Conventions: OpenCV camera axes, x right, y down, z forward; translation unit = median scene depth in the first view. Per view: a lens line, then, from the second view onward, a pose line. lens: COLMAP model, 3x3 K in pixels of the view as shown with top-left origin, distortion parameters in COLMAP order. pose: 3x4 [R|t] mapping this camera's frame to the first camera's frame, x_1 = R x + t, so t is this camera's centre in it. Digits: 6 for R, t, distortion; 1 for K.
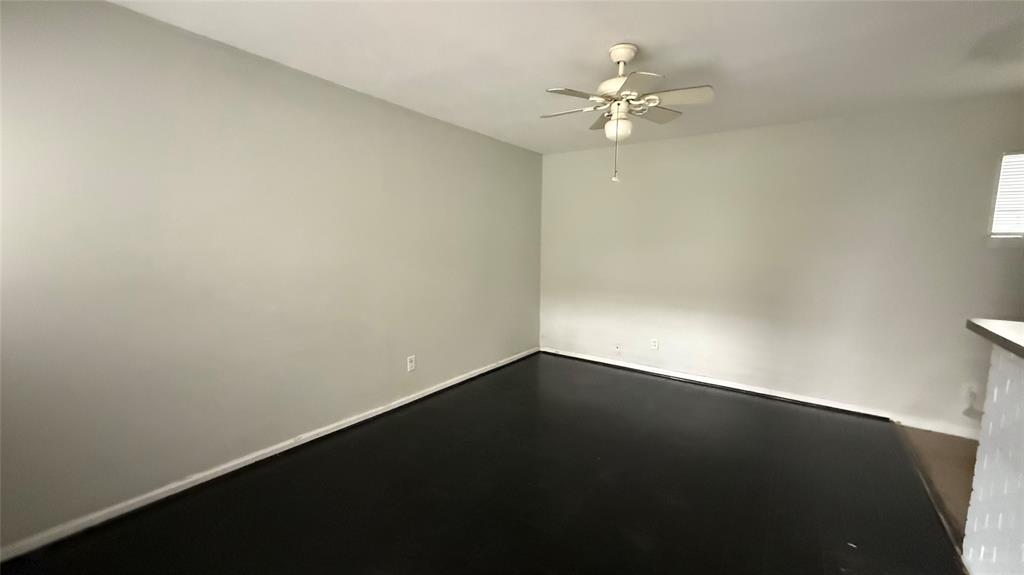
lens RADIAL K [[408.2, 0, 512.4], [0, 408.2, 288.6], [0, 0, 1]] dist [0.002224, -0.000052]
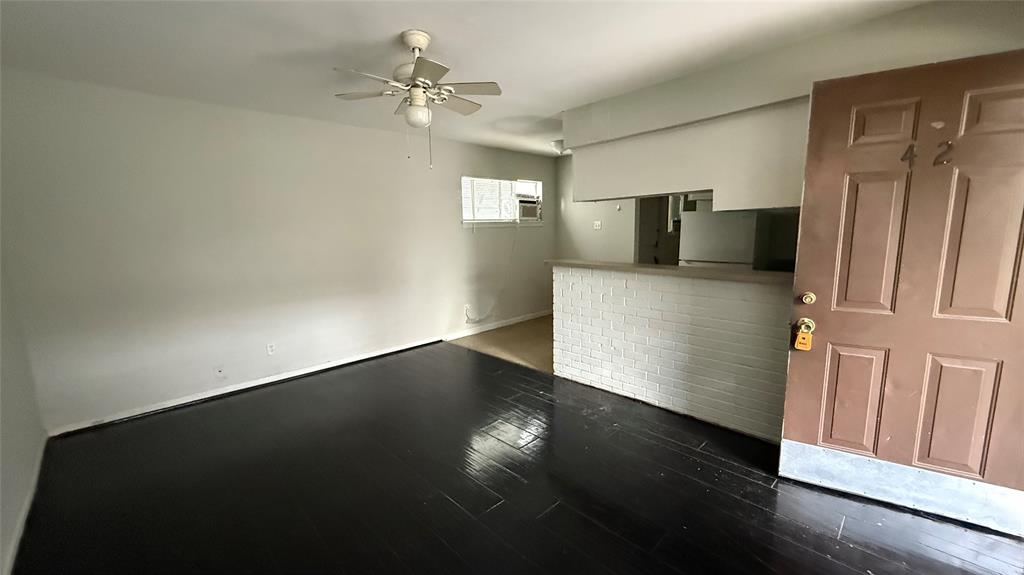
lens RADIAL K [[408.2, 0, 512.8], [0, 408.2, 288.0], [0, 0, 1]] dist [0.002224, -0.000052]
pose [[0.165545, -0.156430, 0.973717, -0.523953], [0.141728, 0.980865, 0.133483, -0.046169], [-0.975965, 0.115905, 0.184548, 0.427235]]
